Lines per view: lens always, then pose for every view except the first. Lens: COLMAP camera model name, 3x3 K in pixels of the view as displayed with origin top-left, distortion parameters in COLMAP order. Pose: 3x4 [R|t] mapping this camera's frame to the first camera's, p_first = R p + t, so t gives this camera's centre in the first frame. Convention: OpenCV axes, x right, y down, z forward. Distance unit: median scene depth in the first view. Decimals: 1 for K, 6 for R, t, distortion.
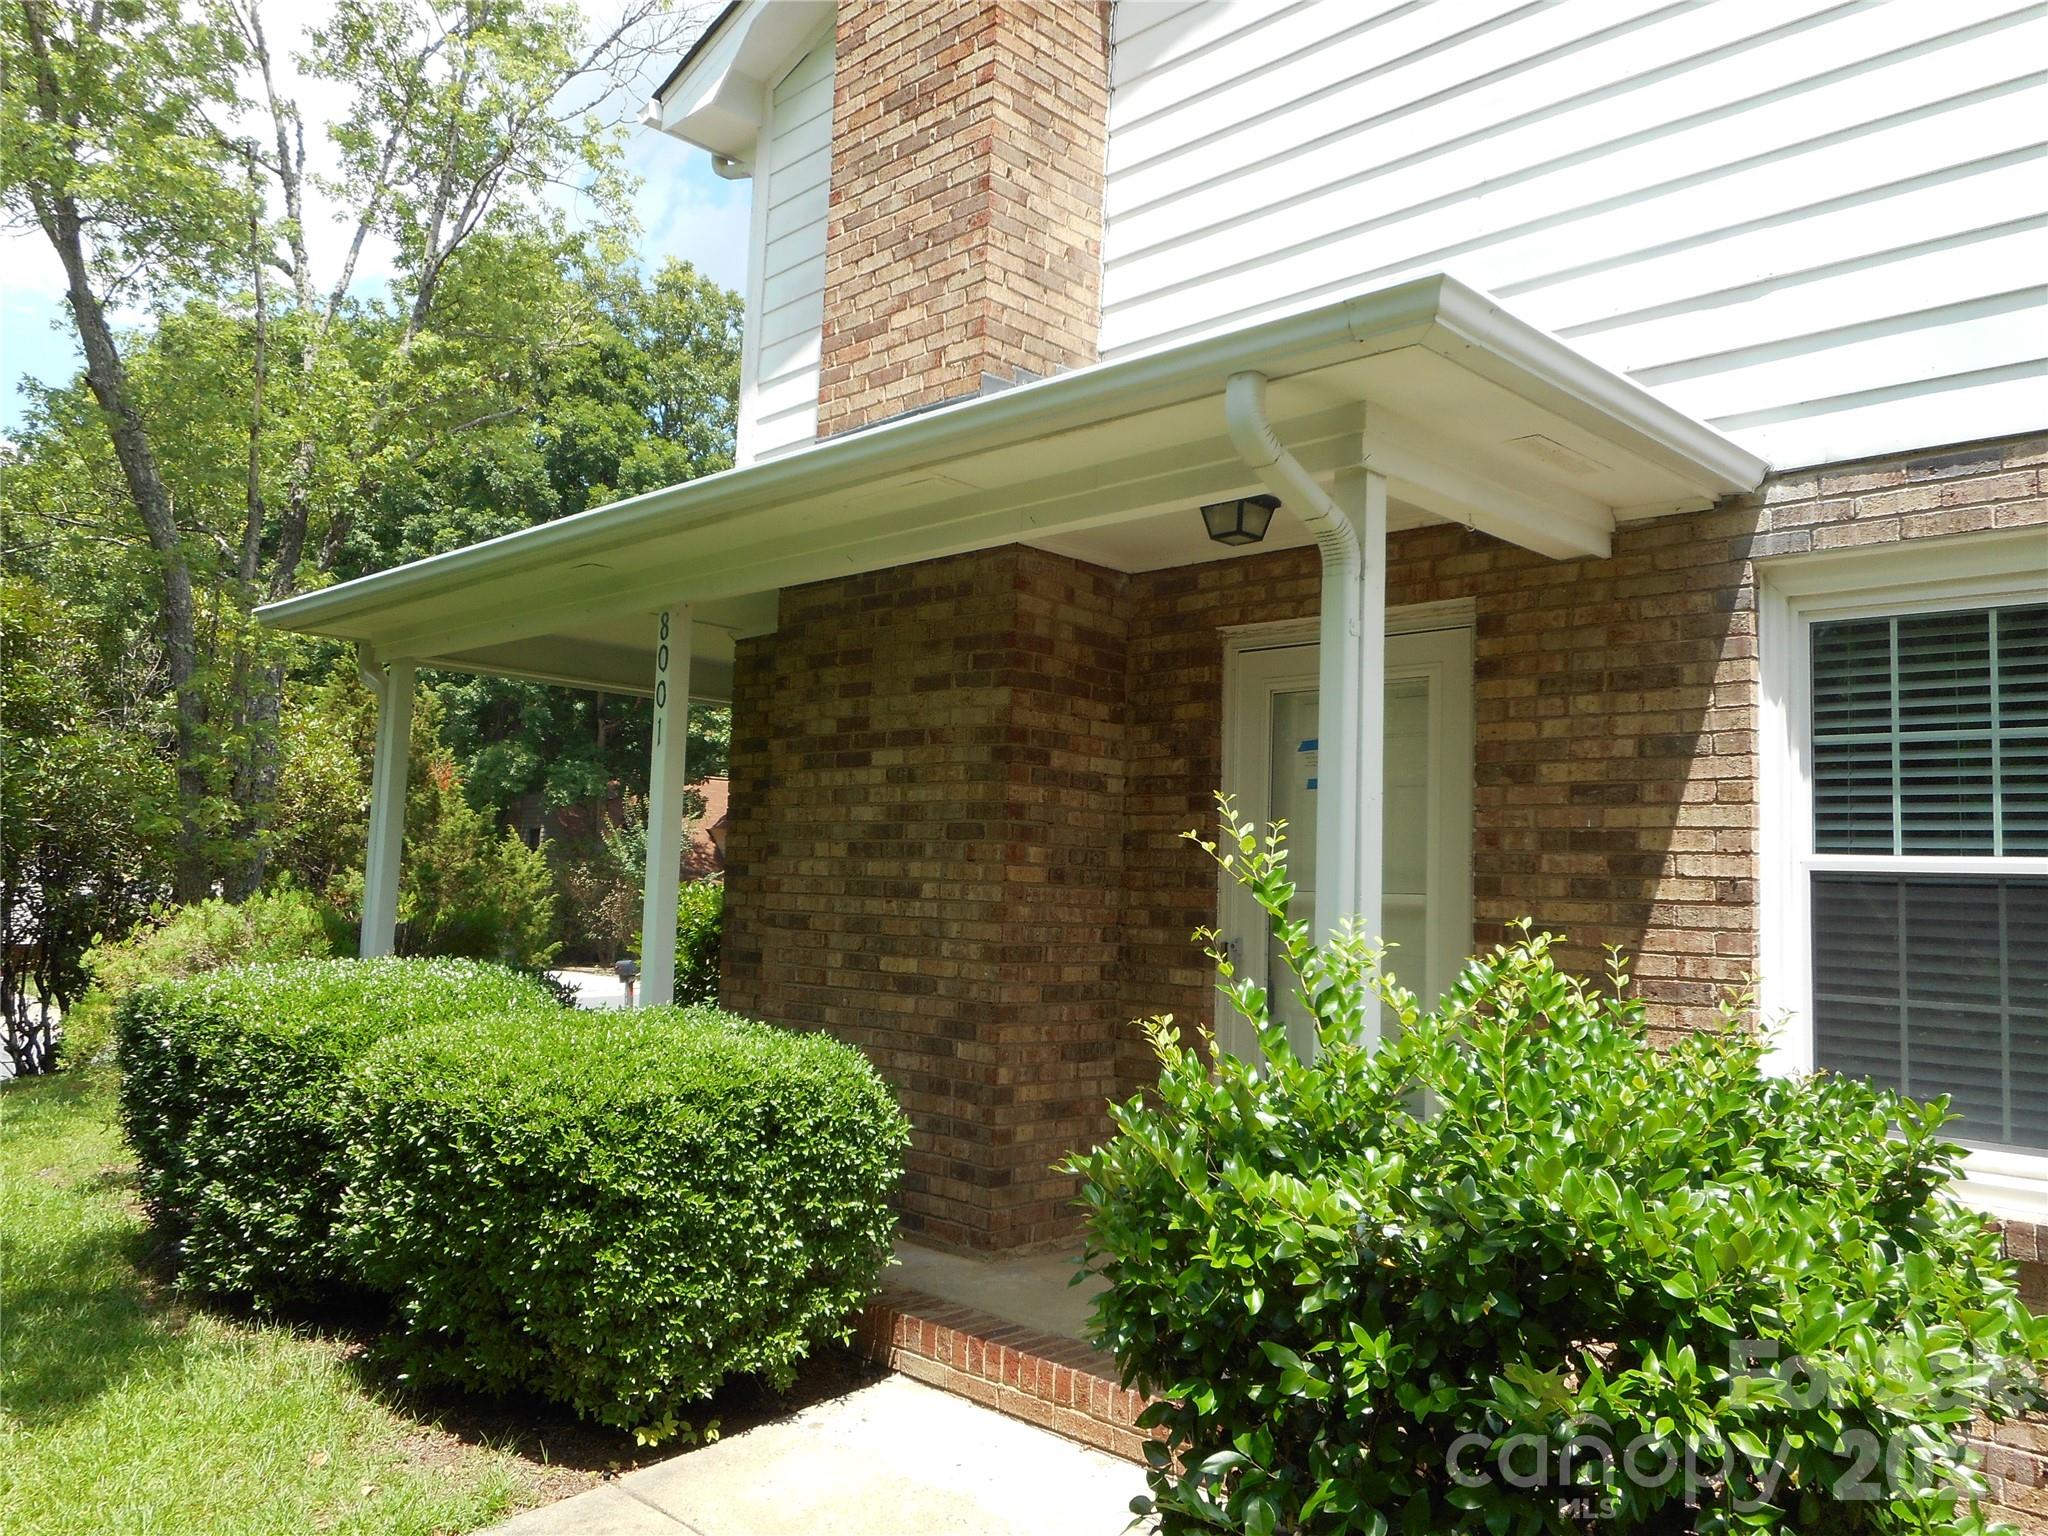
lens RADIAL K [[1543.6, 0, 1024.9], [0, 1543.6, 771.6], [0, 0, 1]] dist [-0.014763, -0.002967]
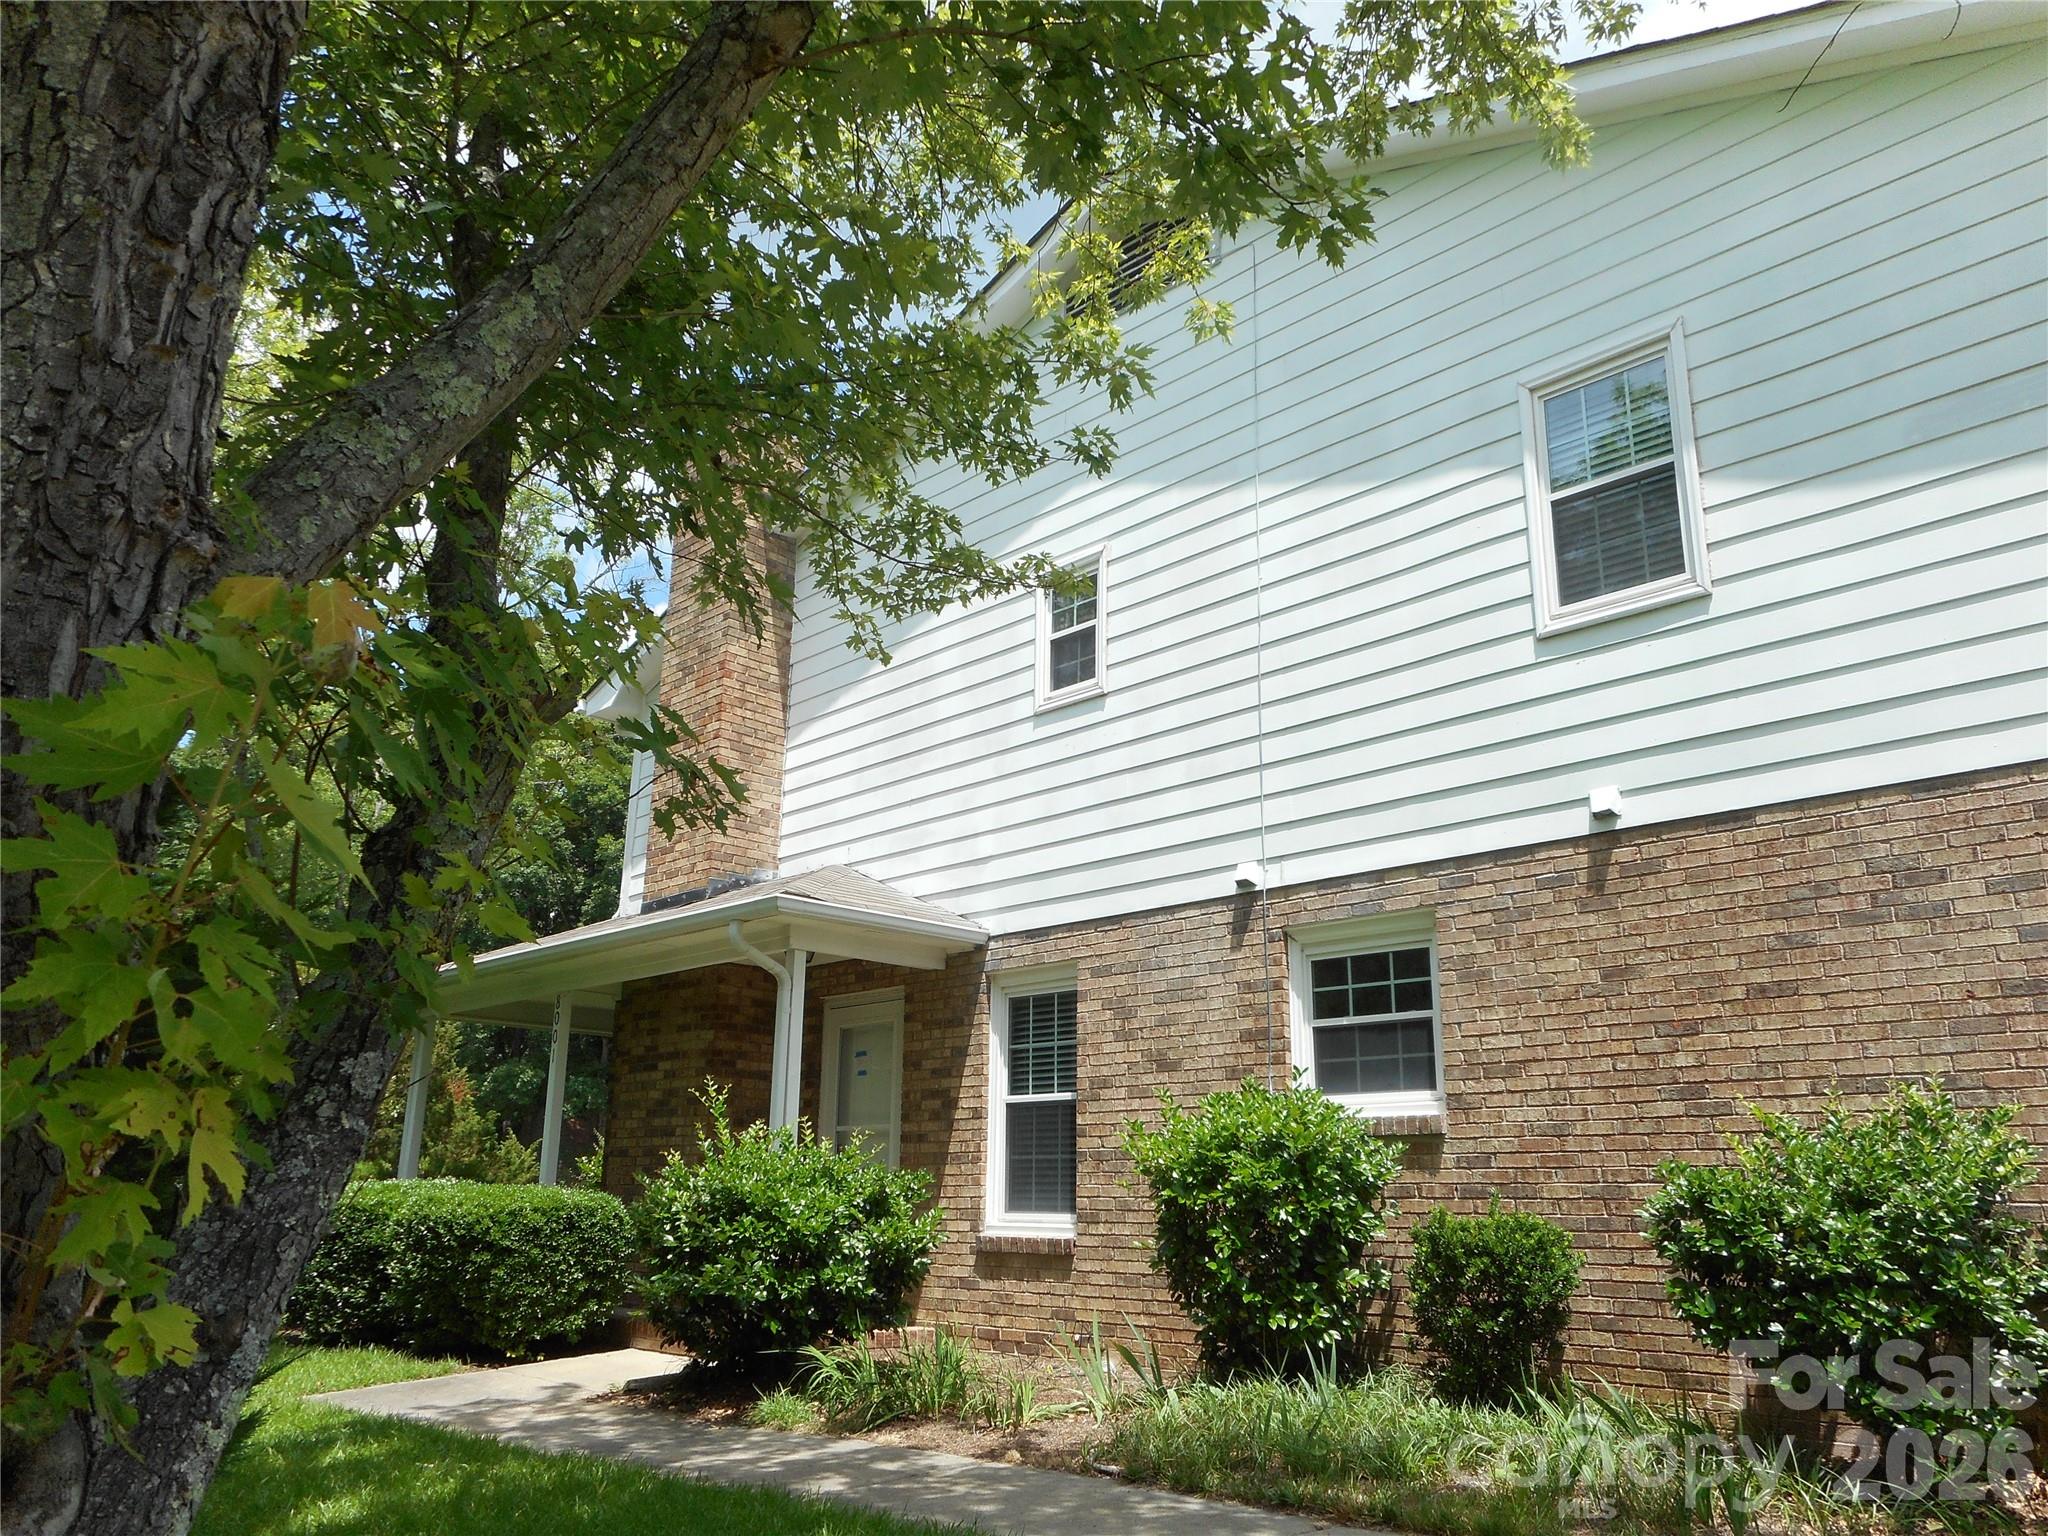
lens RADIAL K [[1543.6, 0, 1034.1], [0, 1543.6, 759.2], [0, 0, 1]] dist [-0.014763, -0.002967]
pose [[0.999508, -0.029593, -0.010405, 0.554685], [0.026881, 0.978981, -0.202174, 0.024864], [0.016169, 0.201795, 0.979294, -1.360657]]
